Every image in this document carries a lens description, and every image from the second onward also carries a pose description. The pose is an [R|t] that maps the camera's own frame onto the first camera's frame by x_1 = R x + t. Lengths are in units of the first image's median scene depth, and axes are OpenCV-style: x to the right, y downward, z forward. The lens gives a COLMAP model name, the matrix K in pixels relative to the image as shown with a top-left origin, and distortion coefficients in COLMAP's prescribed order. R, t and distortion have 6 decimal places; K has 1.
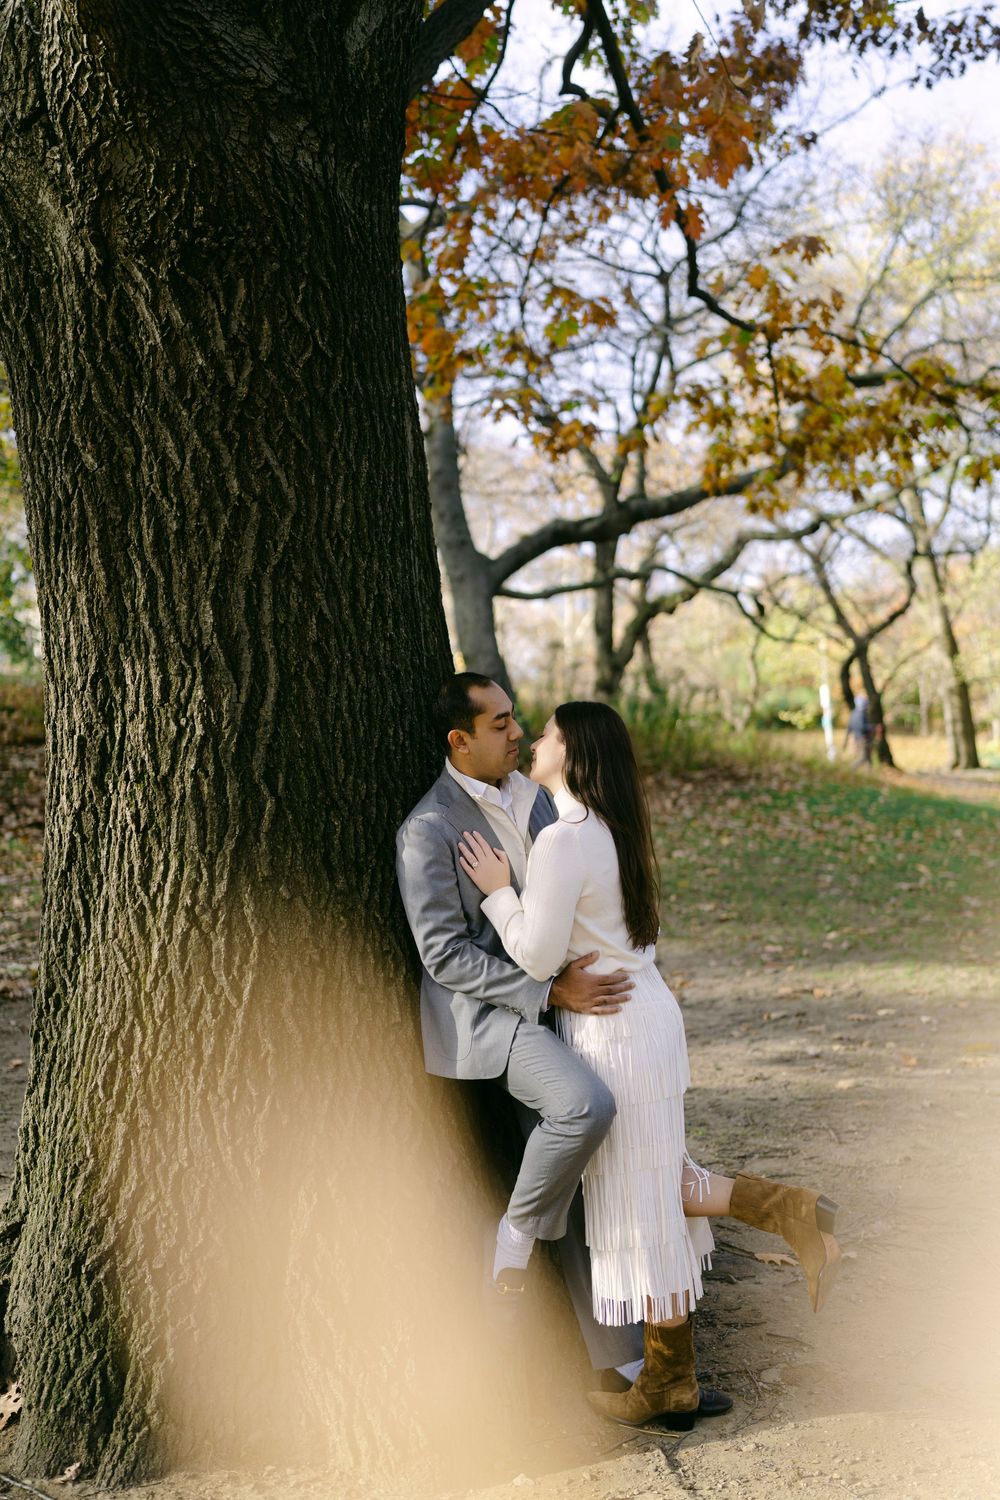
lens RADIAL K [[1439.0, 0, 501.2], [0, 1439.0, 754.0], [0, 0, 1]] dist [0.002487, 0.012785]
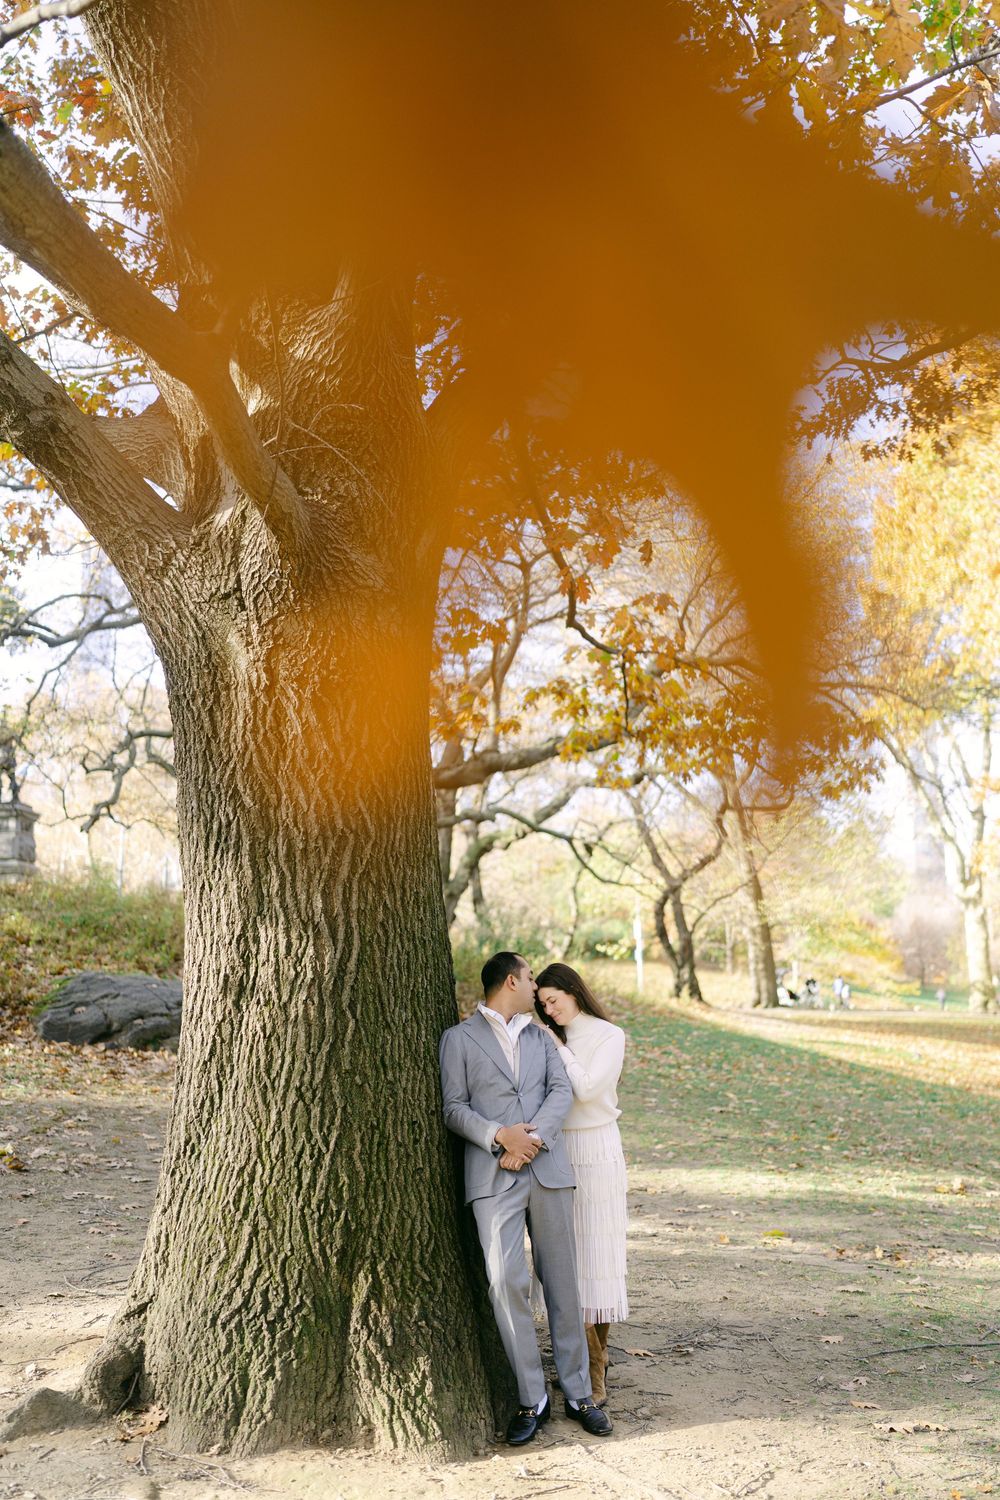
lens RADIAL K [[1431.2, 0, 501.5], [0, 1431.2, 762.2], [0, 0, 1]] dist [-0.004627, 0.018138]
pose [[0.990263, 0.066382, 0.122359, -0.206760], [-0.047854, 0.987741, -0.148584, -0.023444], [-0.130723, 0.141282, 0.981301, -0.613806]]
